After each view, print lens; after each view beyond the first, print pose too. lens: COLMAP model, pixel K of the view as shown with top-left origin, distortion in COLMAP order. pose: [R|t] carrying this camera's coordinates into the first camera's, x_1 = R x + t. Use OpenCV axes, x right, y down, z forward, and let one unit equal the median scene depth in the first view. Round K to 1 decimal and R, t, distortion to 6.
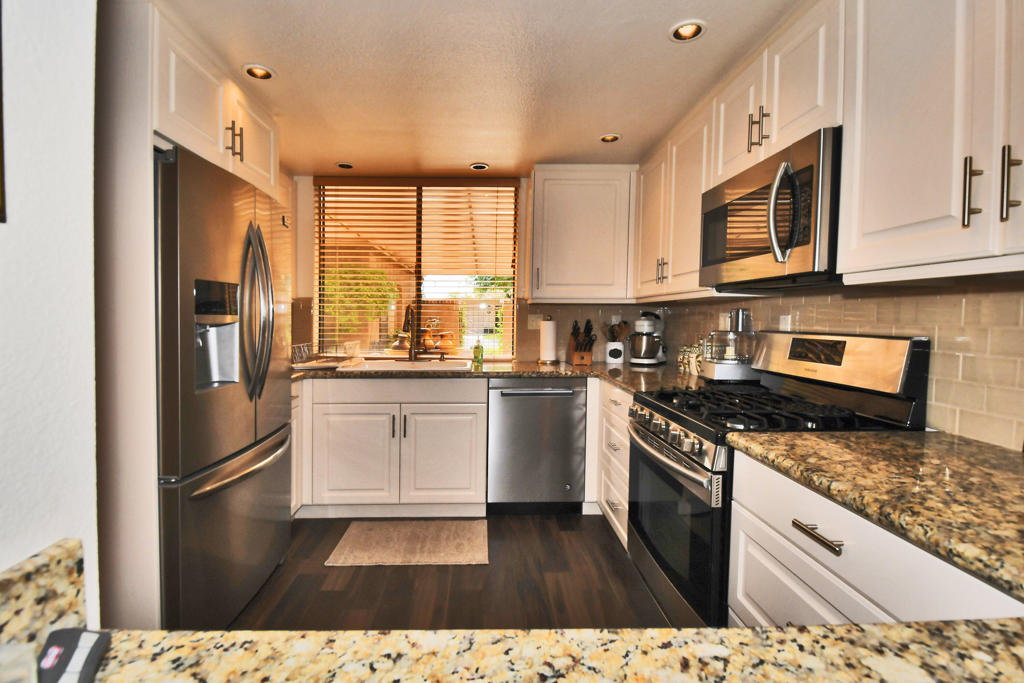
lens RADIAL K [[467.4, 0, 486.7], [0, 467.4, 338.9], [0, 0, 1]] dist [0.002884, -0.016393]
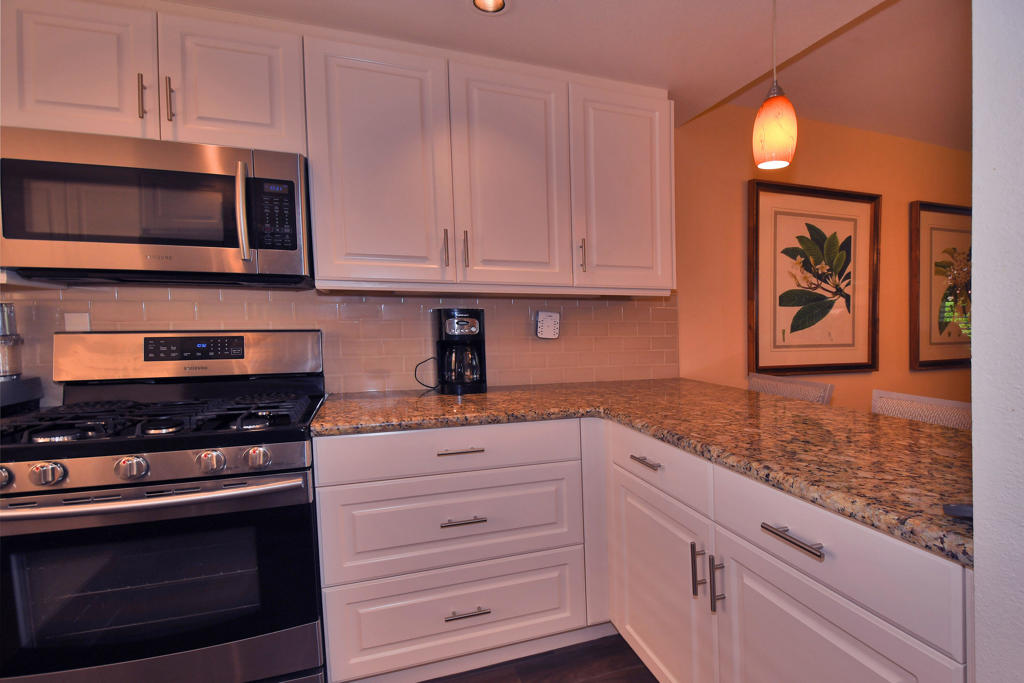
lens RADIAL K [[467.4, 0, 486.7], [0, 467.4, 338.9], [0, 0, 1]] dist [0.002884, -0.016393]
pose [[-0.199685, -0.034870, 0.979239, -0.197822], [0.045993, 0.997932, 0.044914, -0.005734], [-0.978780, 0.054007, -0.197669, 0.286456]]
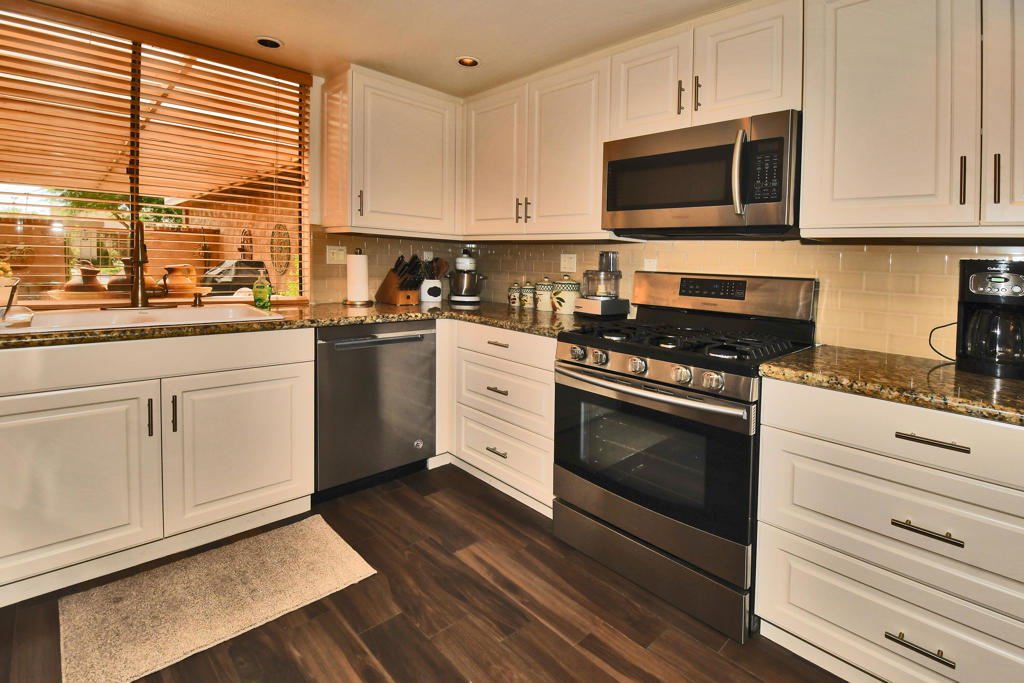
lens RADIAL K [[447.2, 0, 570.5], [0, 447.2, 285.2], [0, 0, 1]] dist [0.000343, -0.000997]
pose [[0.732499, -0.007328, 0.680729, -0.186700], [-0.007634, 0.999791, 0.018977, -0.001435], [-0.680725, -0.019097, 0.732290, 0.188394]]
